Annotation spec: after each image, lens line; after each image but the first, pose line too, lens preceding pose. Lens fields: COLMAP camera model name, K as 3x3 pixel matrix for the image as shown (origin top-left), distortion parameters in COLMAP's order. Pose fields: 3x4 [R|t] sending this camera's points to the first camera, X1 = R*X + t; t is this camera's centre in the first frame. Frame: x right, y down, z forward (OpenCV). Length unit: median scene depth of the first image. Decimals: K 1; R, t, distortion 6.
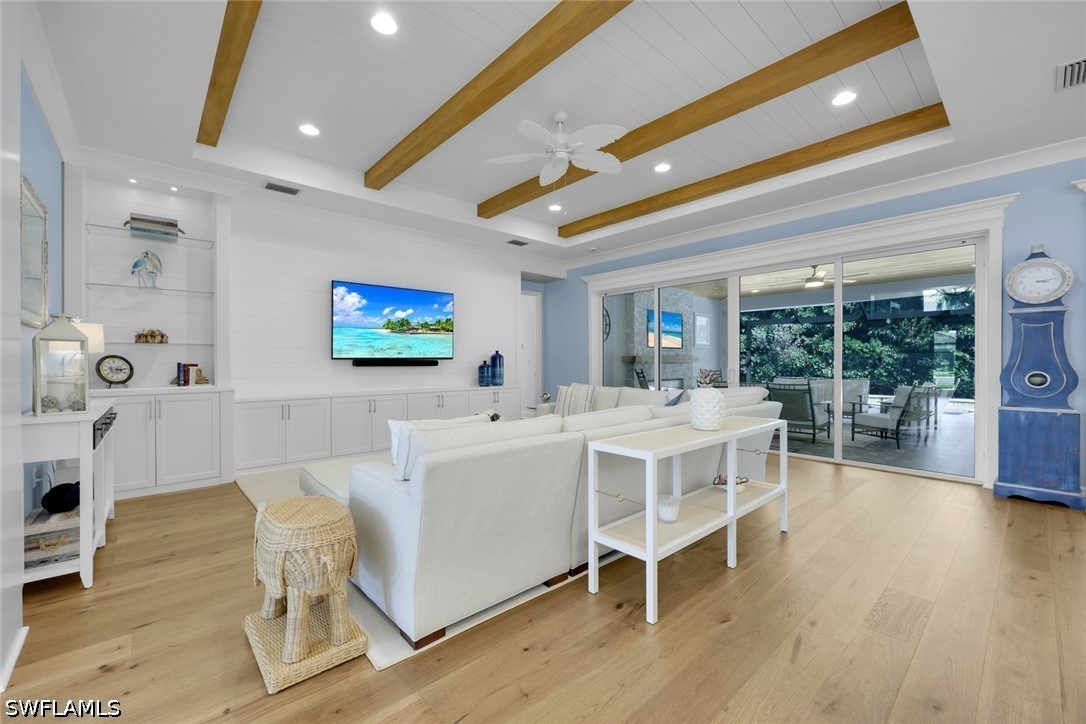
lens RADIAL K [[441.9, 0, 537.3], [0, 441.9, 361.1], [0, 0, 1]] dist [-0.000760, -0.000095]
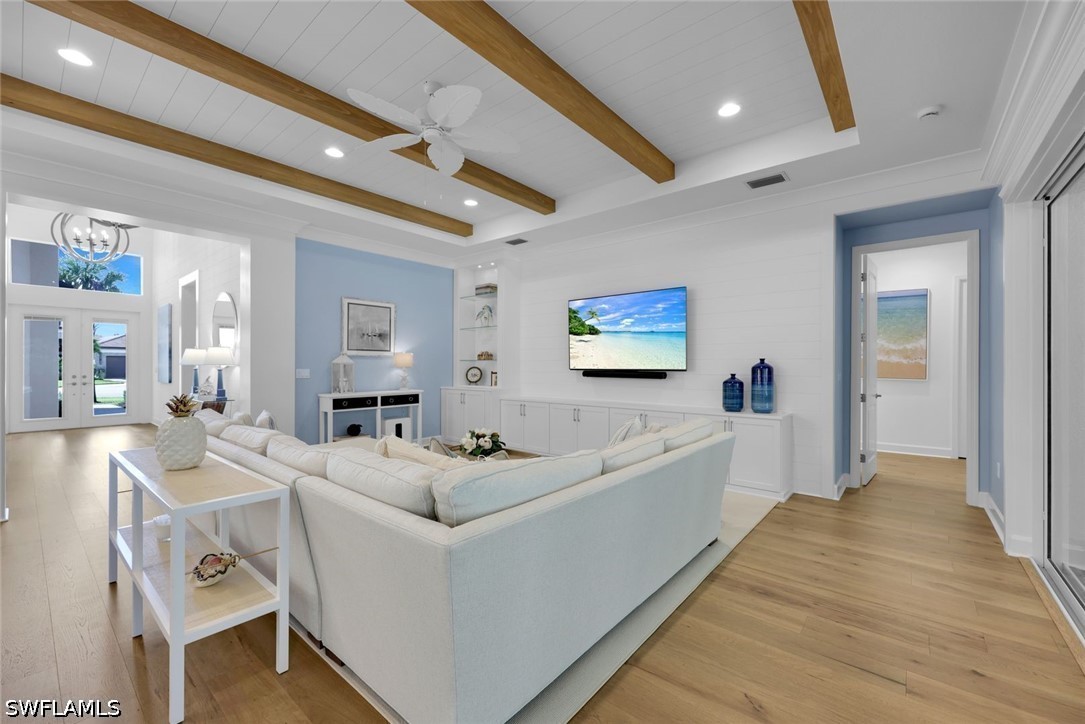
lens RADIAL K [[441.5, 0, 541.4], [0, 441.5, 365.2], [0, 0, 1]] dist [-0.000760, -0.000095]
pose [[0.148872, 0.003913, -0.988849, 0.791502], [-0.001249, 0.999992, 0.003769, -0.025534], [0.988856, 0.000674, 0.148876, 0.936782]]
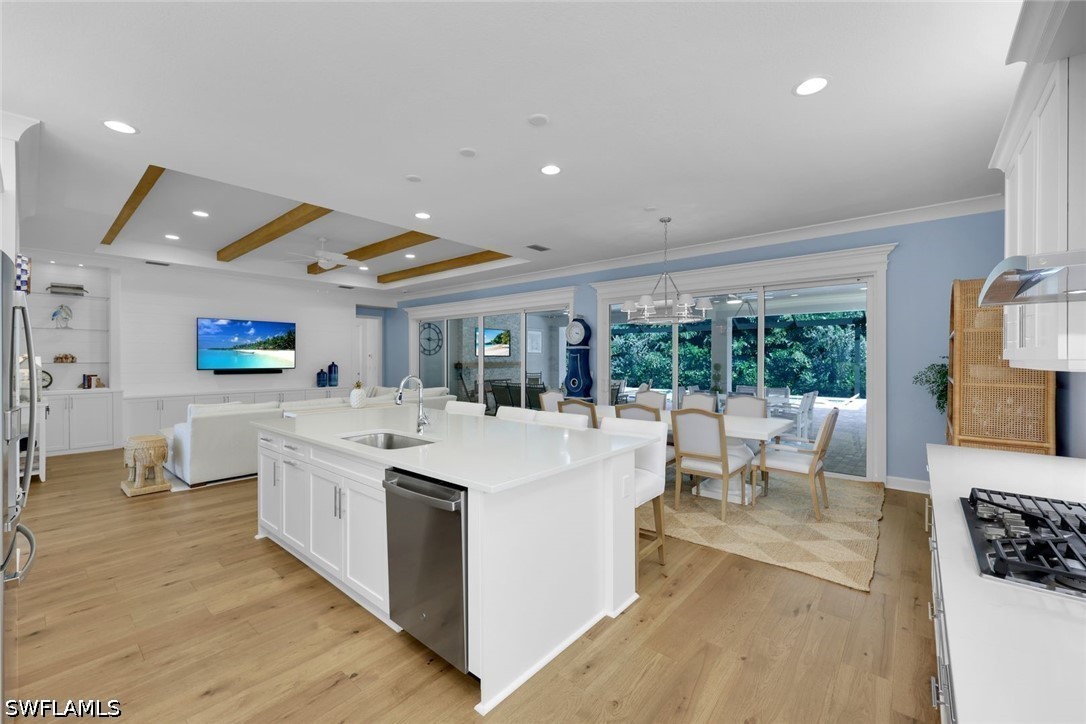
lens RADIAL K [[441.9, 0, 539.7], [0, 441.9, 359.2], [0, 0, 1]] dist [-0.000760, -0.000095]
pose [[0.990816, 0.000861, 0.135215, 0.602063], [-0.000941, 0.999999, 0.000529, -0.053596], [-0.135215, -0.000652, 0.990816, -0.801132]]
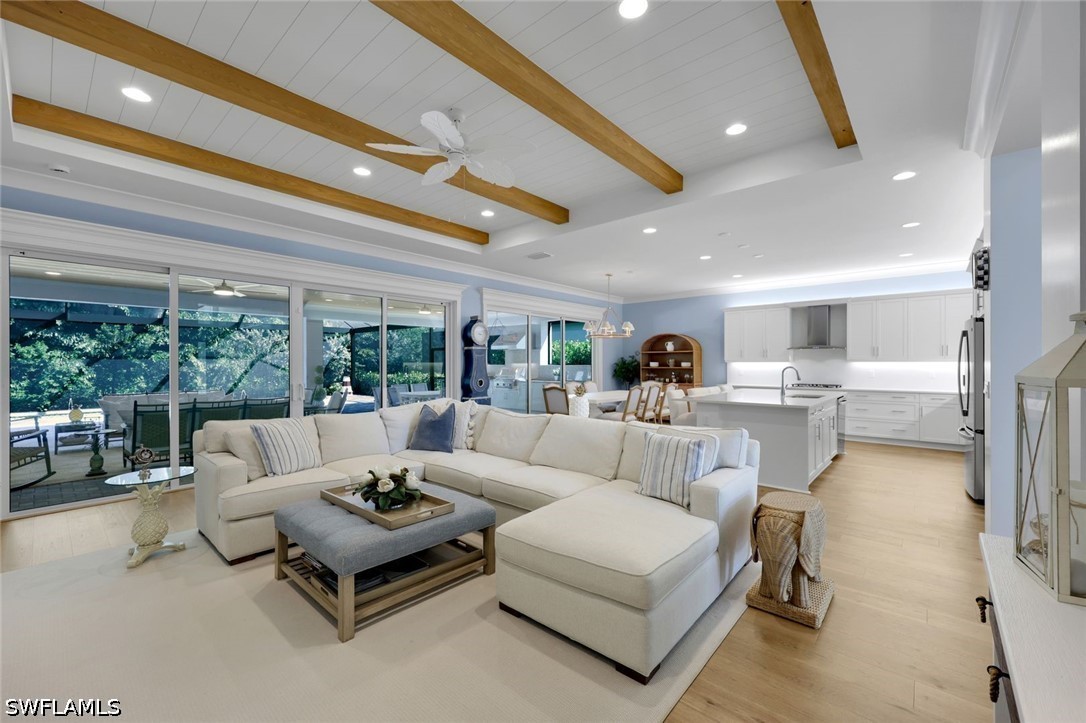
lens RADIAL K [[441.9, 0, 542.7], [0, 441.9, 364.8], [0, 0, 1]] dist [-0.000760, -0.000095]
pose [[-0.132855, -0.000842, 0.991135, -0.752852], [0.000986, 0.999999, 0.000981, -0.037316], [-0.991135, 0.001108, -0.132854, 0.831069]]
